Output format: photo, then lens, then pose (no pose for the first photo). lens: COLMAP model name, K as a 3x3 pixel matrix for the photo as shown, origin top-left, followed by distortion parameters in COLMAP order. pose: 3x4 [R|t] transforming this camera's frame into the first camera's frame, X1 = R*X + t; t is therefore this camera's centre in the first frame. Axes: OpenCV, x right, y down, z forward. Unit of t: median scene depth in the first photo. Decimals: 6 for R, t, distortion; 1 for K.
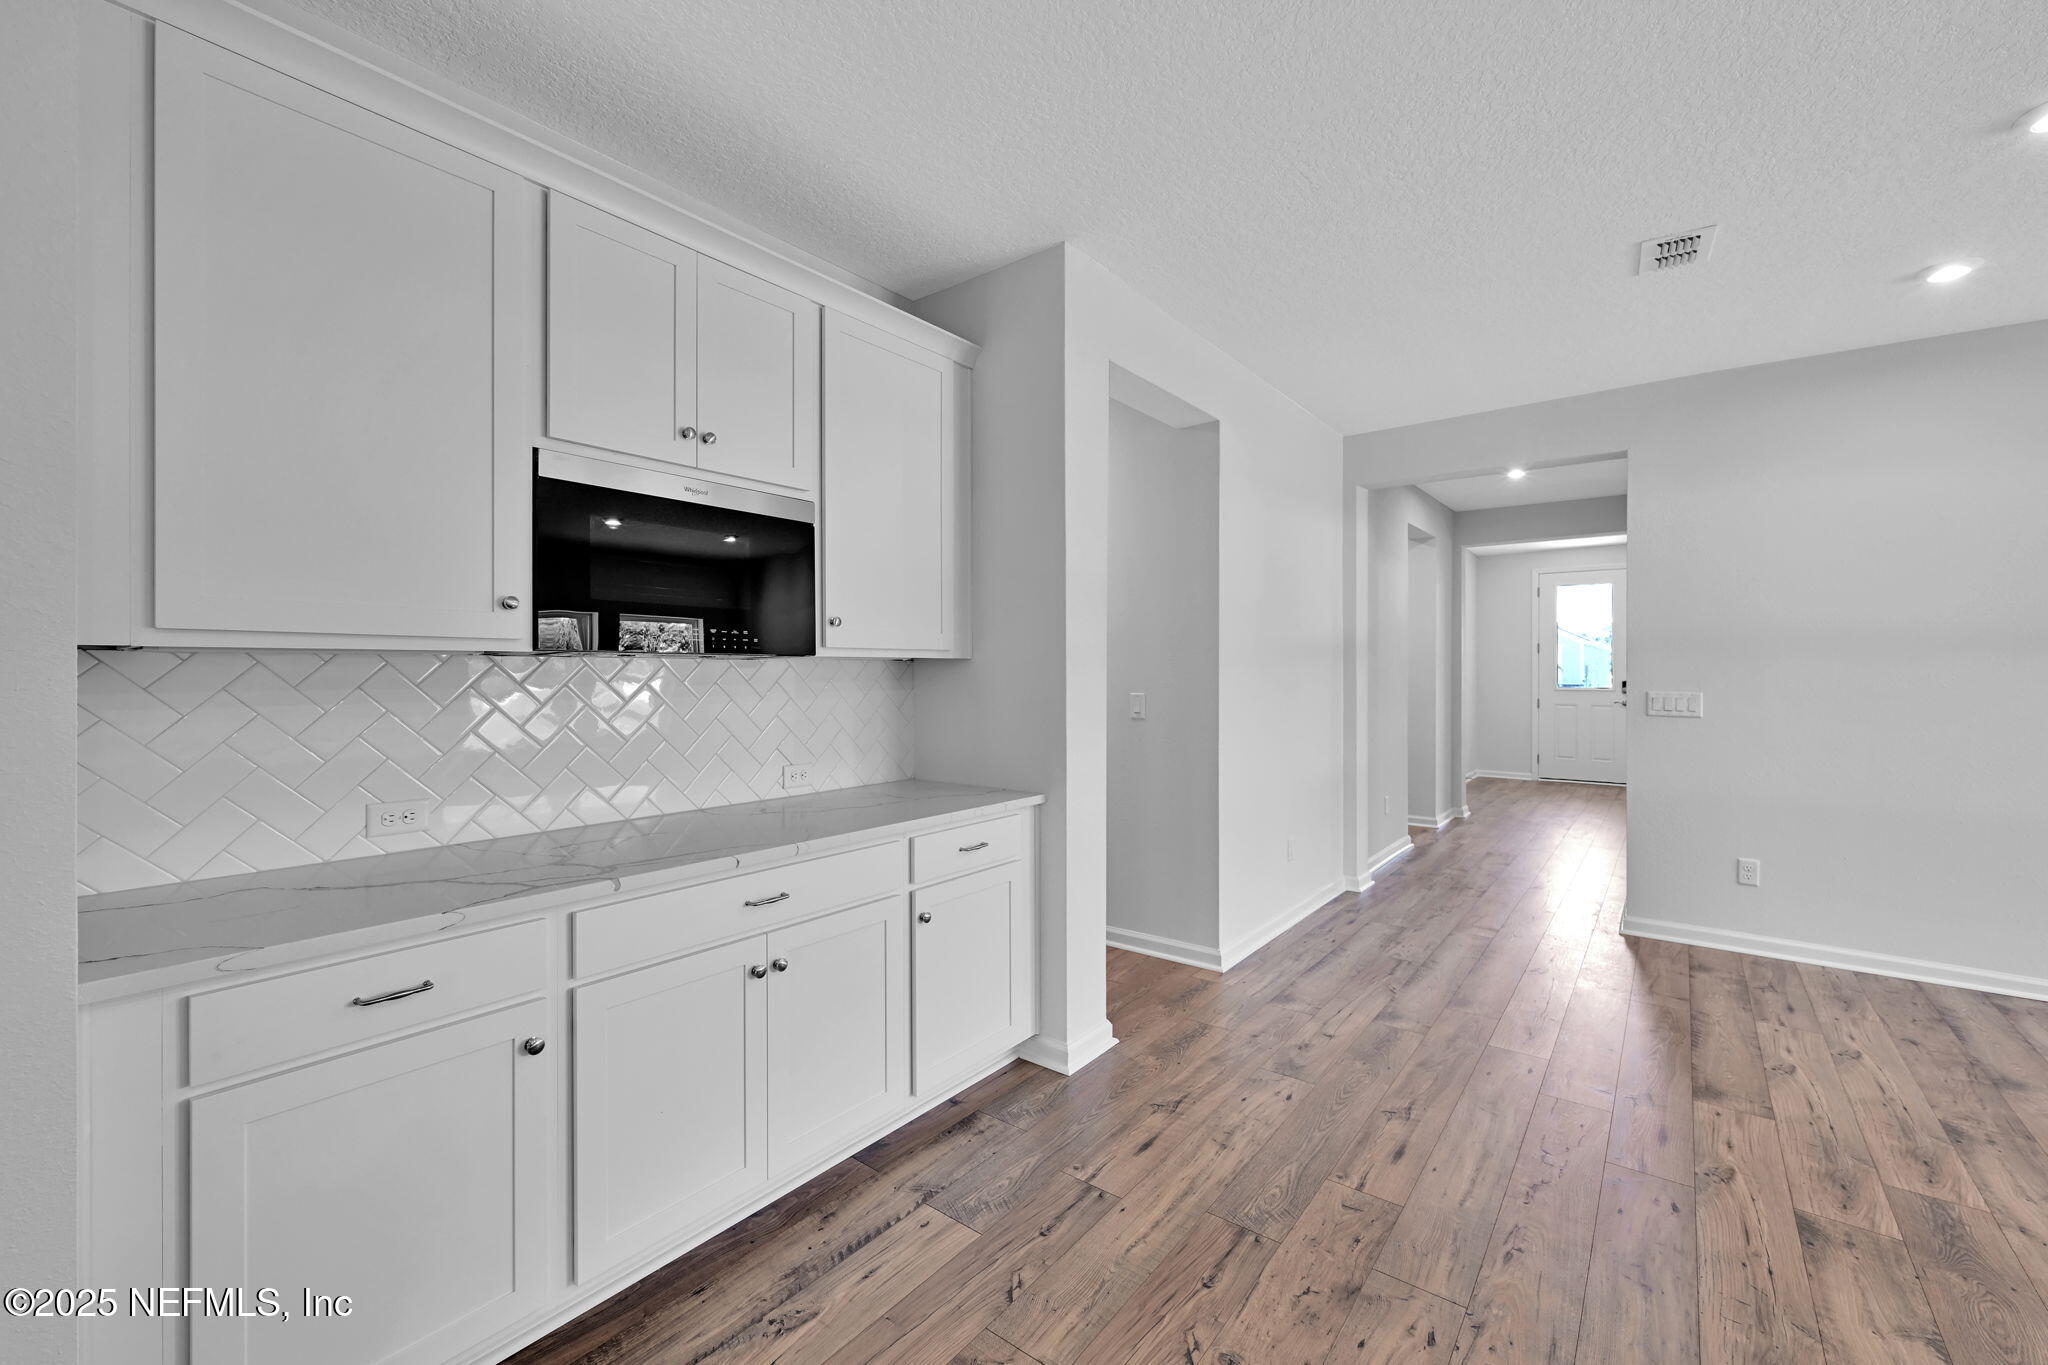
lens RADIAL K [[837.9, 0, 1035.9], [0, 837.9, 670.6], [0, 0, 1]] dist [0.001369, -0.000014]
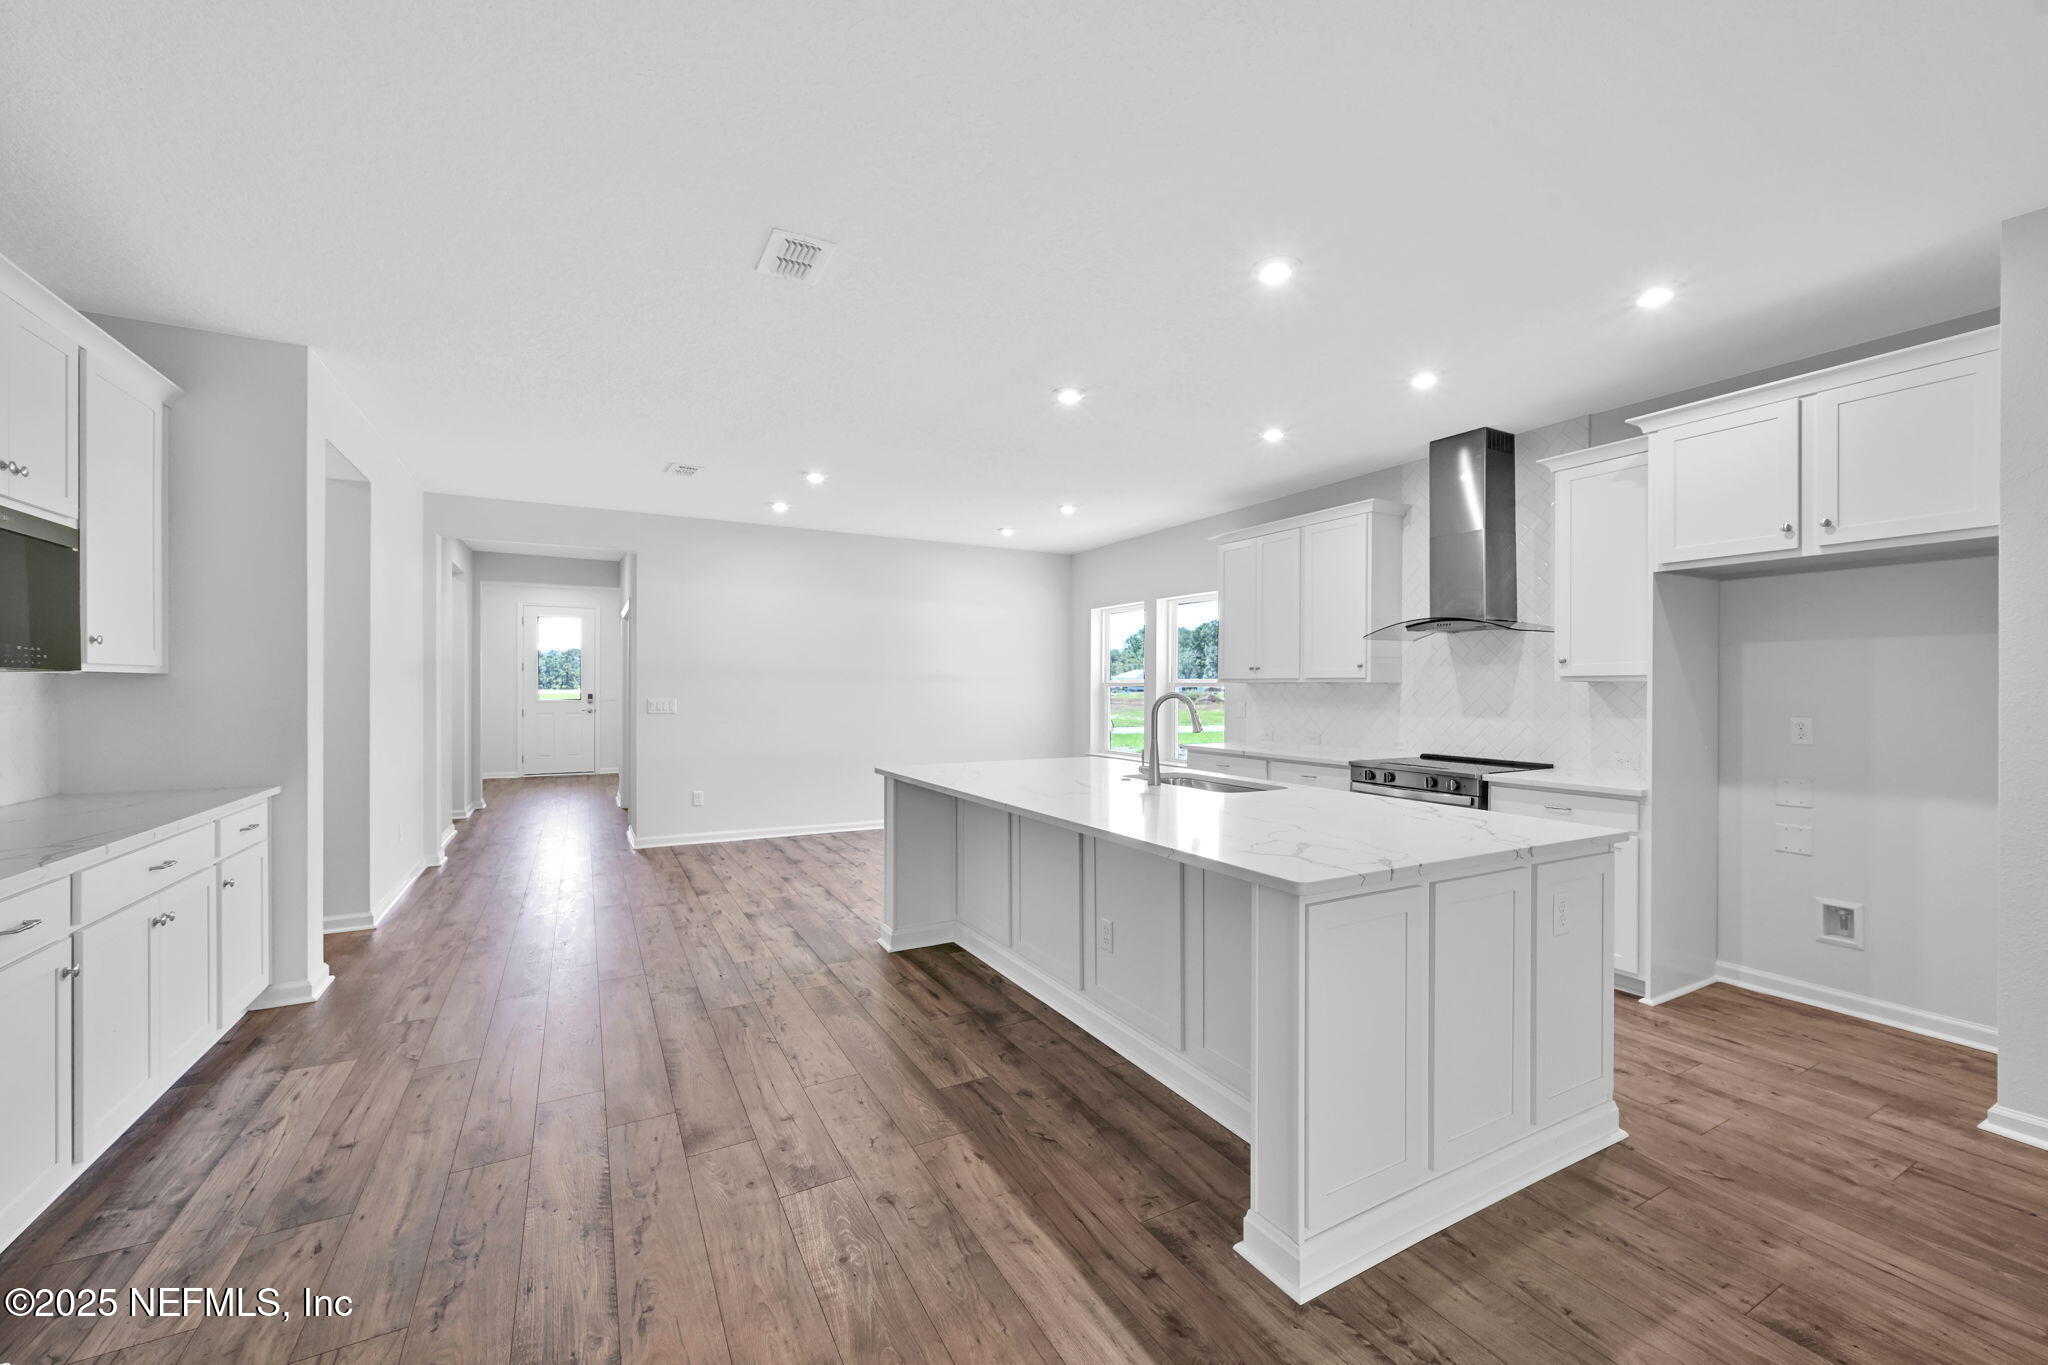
lens RADIAL K [[809.1, 0, 1027.7], [0, 809.1, 689.3], [0, 0, 1]] dist [0.000919, -0.000050]
pose [[0.399813, 0.000205, 0.916597, -0.678649], [-0.003601, 0.999993, 0.001347, 0.000557], [-0.916590, -0.003839, 0.399810, -0.506291]]
